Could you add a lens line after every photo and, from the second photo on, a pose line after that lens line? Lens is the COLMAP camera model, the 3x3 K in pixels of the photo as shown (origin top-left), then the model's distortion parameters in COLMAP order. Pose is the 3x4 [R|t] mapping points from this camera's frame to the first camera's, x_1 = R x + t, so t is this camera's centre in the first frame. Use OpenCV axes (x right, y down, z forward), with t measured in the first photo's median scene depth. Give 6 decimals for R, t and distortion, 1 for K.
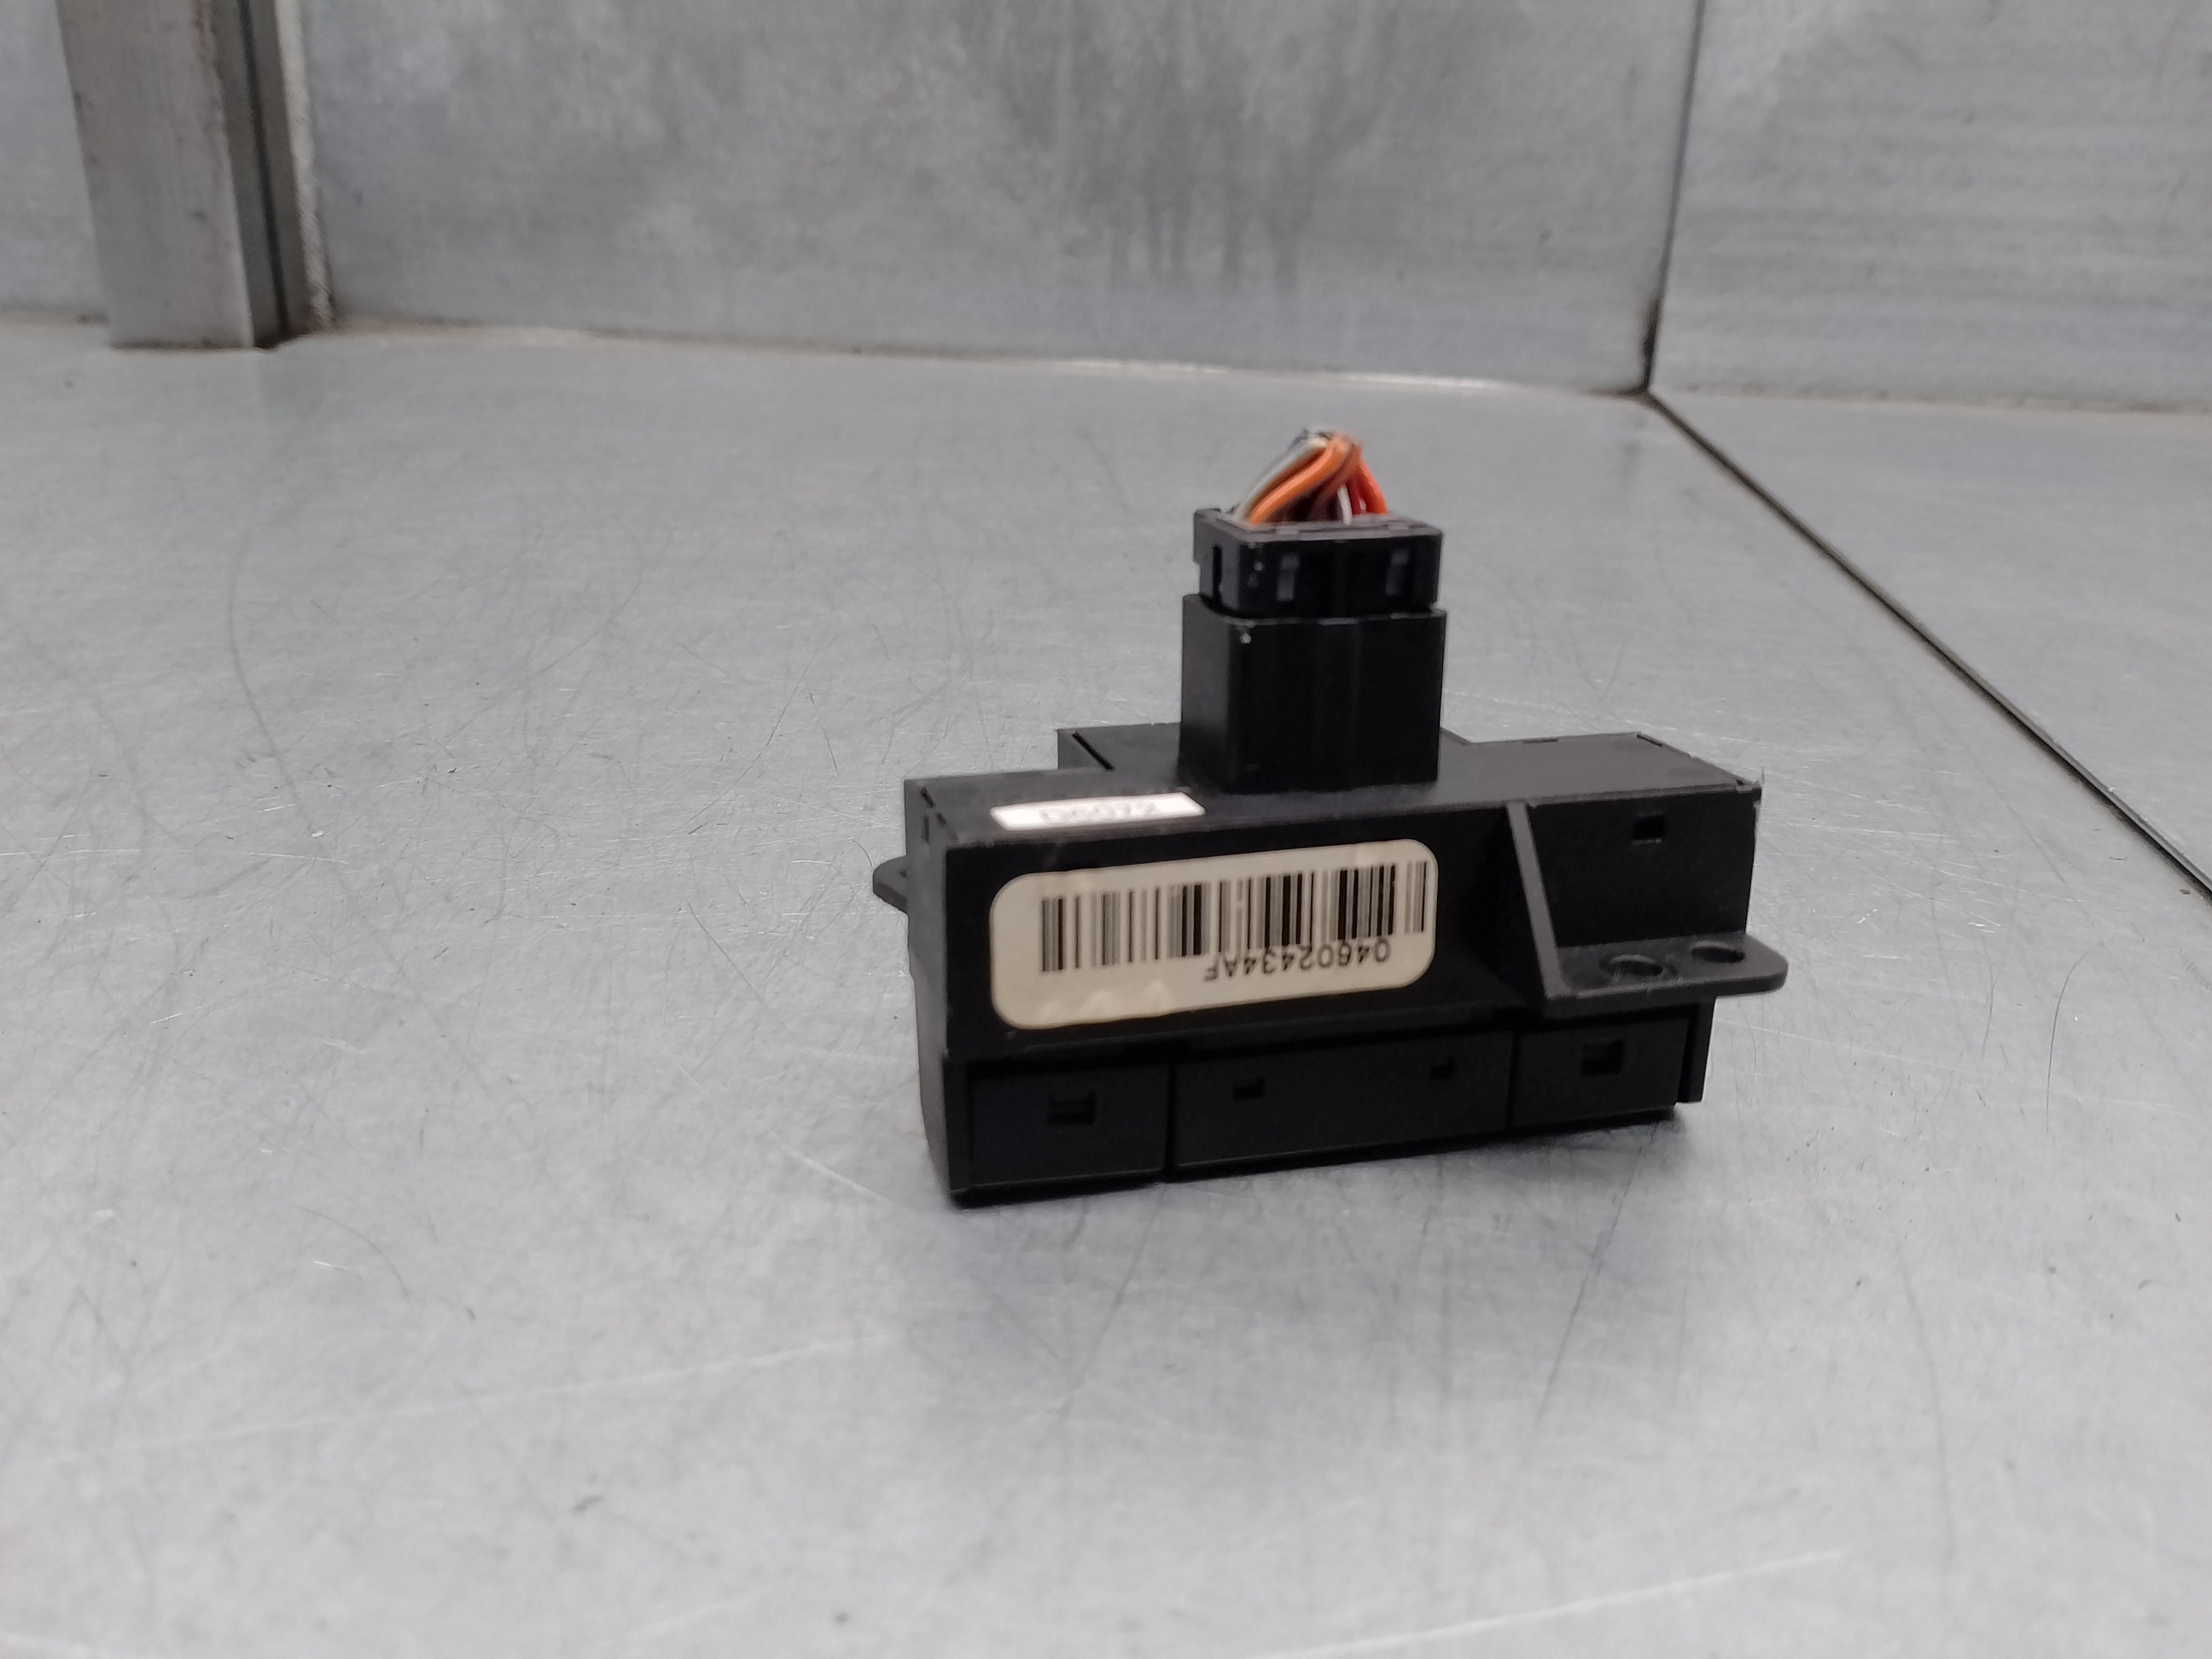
lens RADIAL K [[1809.0, 0, 1106.0], [0, 1809.0, 829.5], [0, 0, 1]] dist [0.037597, -0.141049]
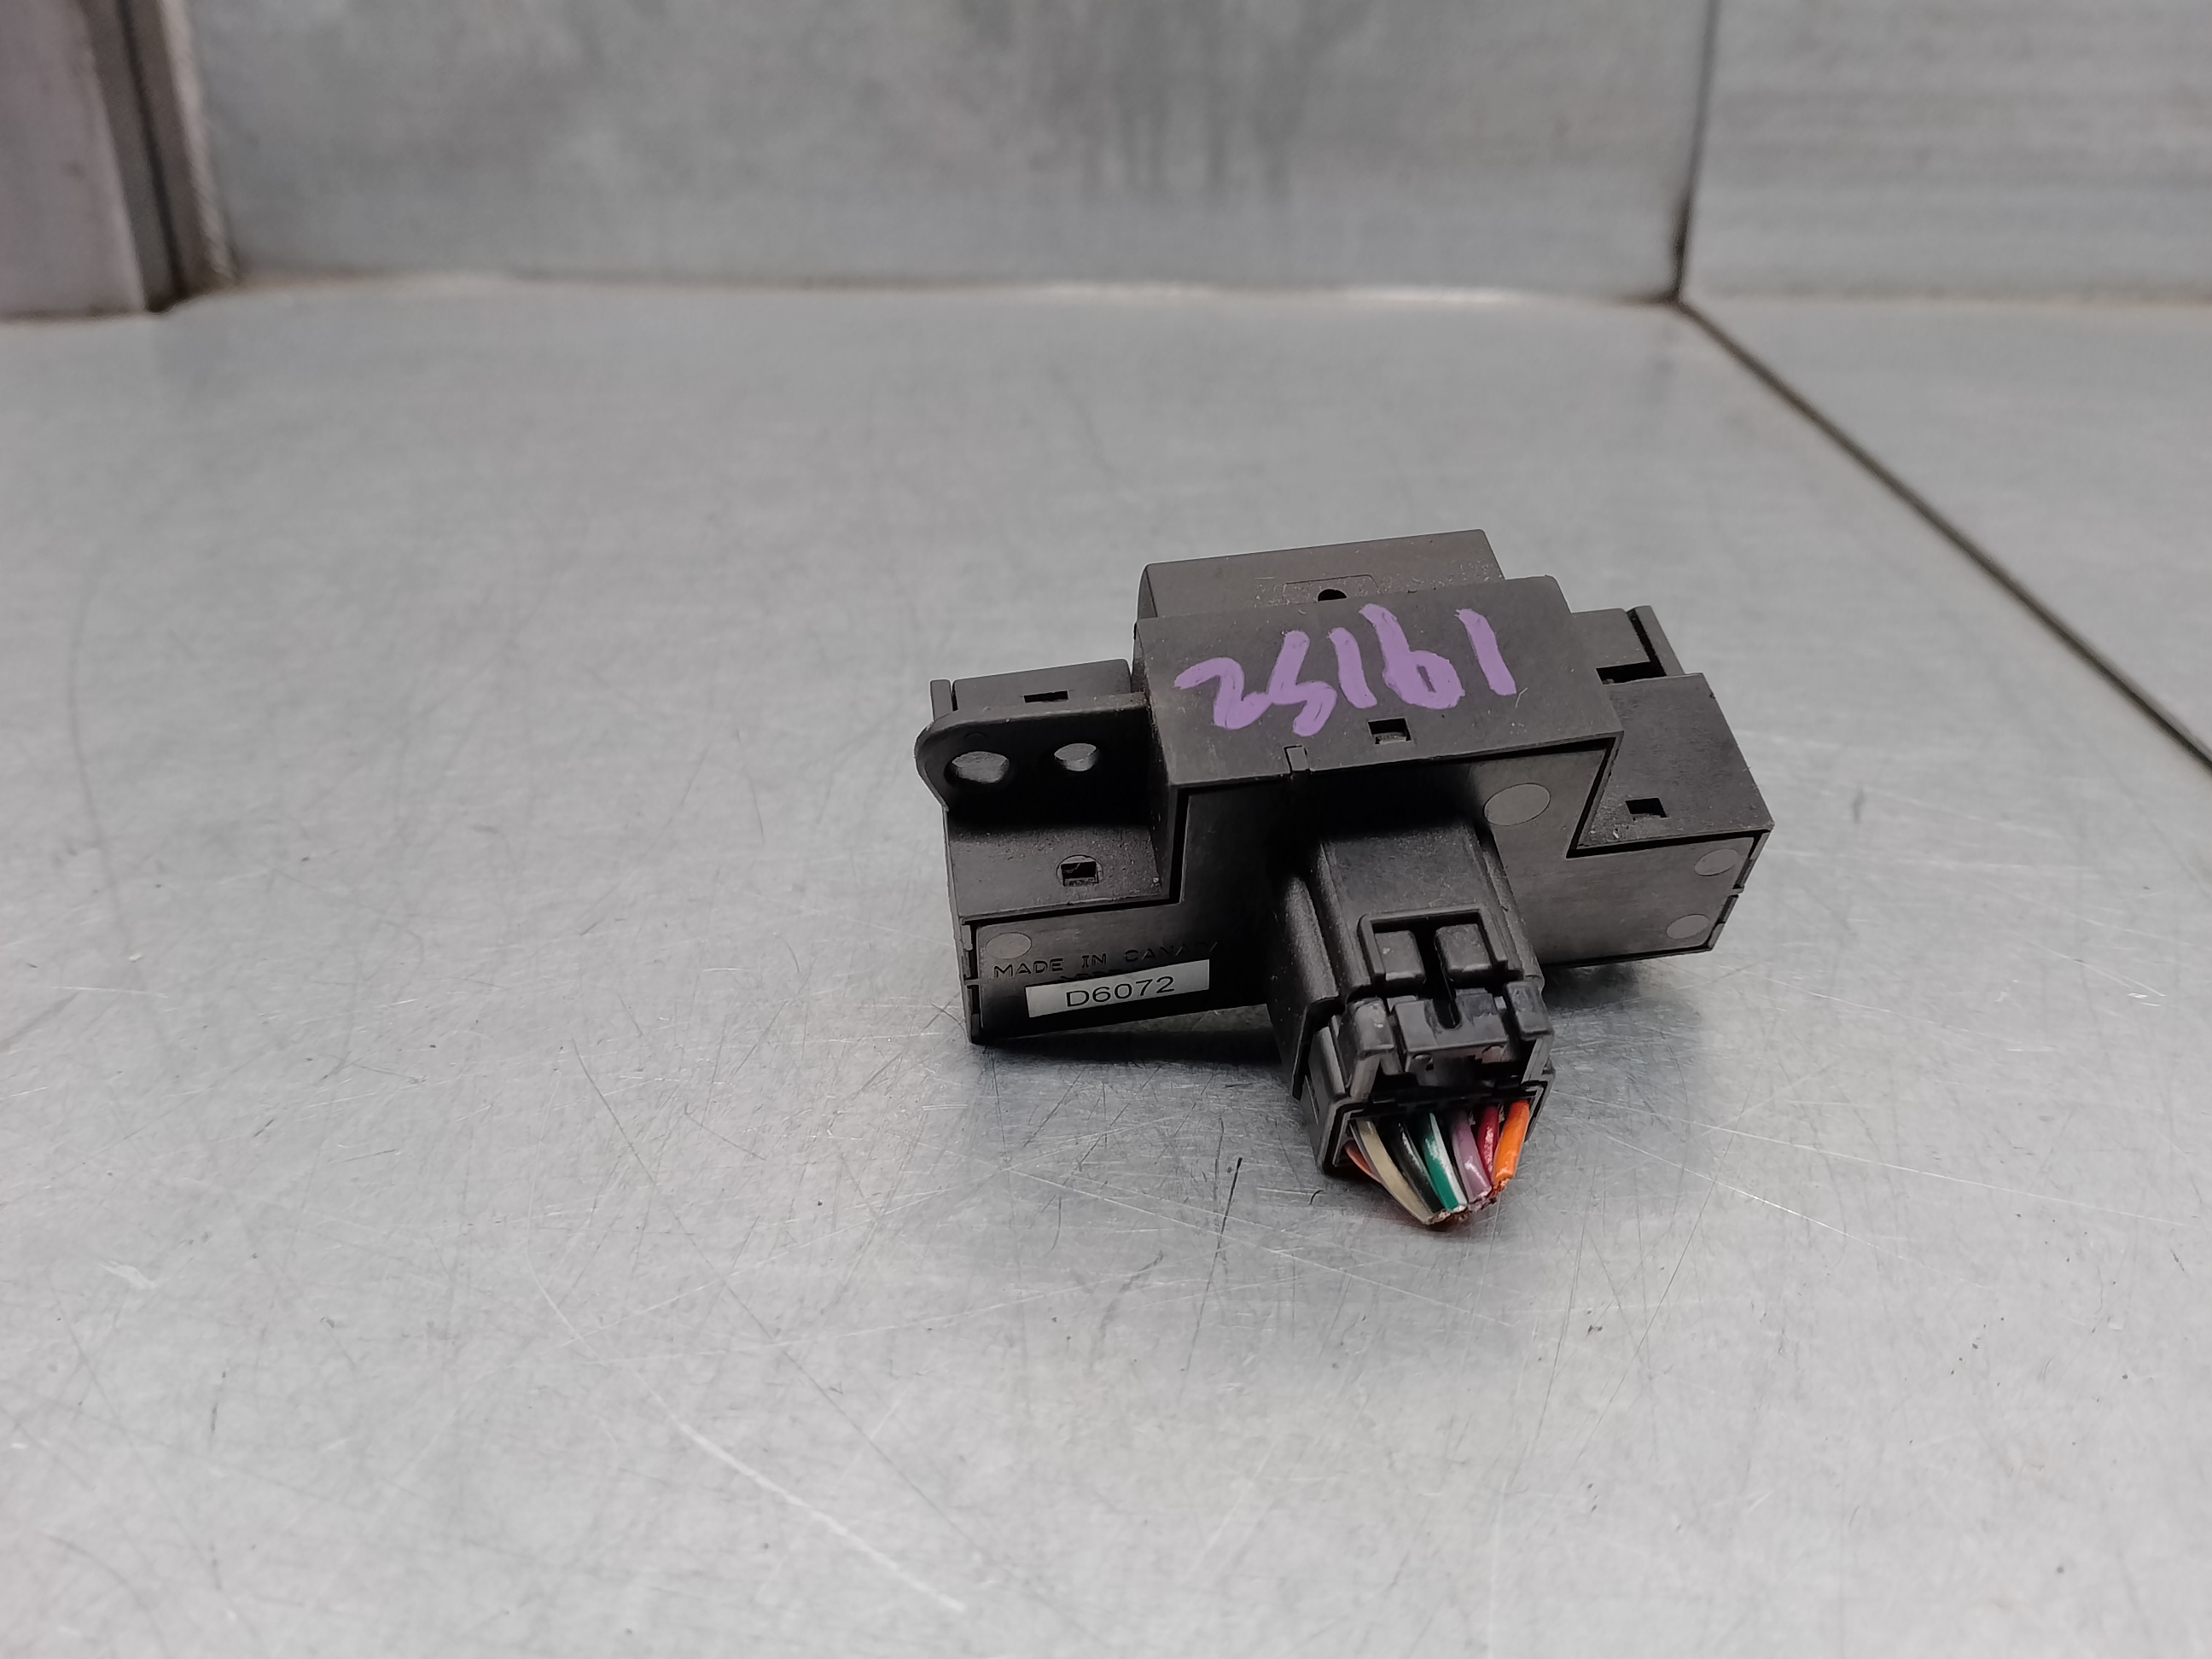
lens RADIAL K [[1806.3, 0, 1106.0], [0, 1806.3, 829.5], [0, 0, 1]] dist [0.026321, -0.130571]
pose [[0.999287, -0.037198, -0.006456, 0.016863], [0.037509, 0.997626, 0.057756, -0.081894], [0.004293, -0.057957, 0.998310, 0.170856]]
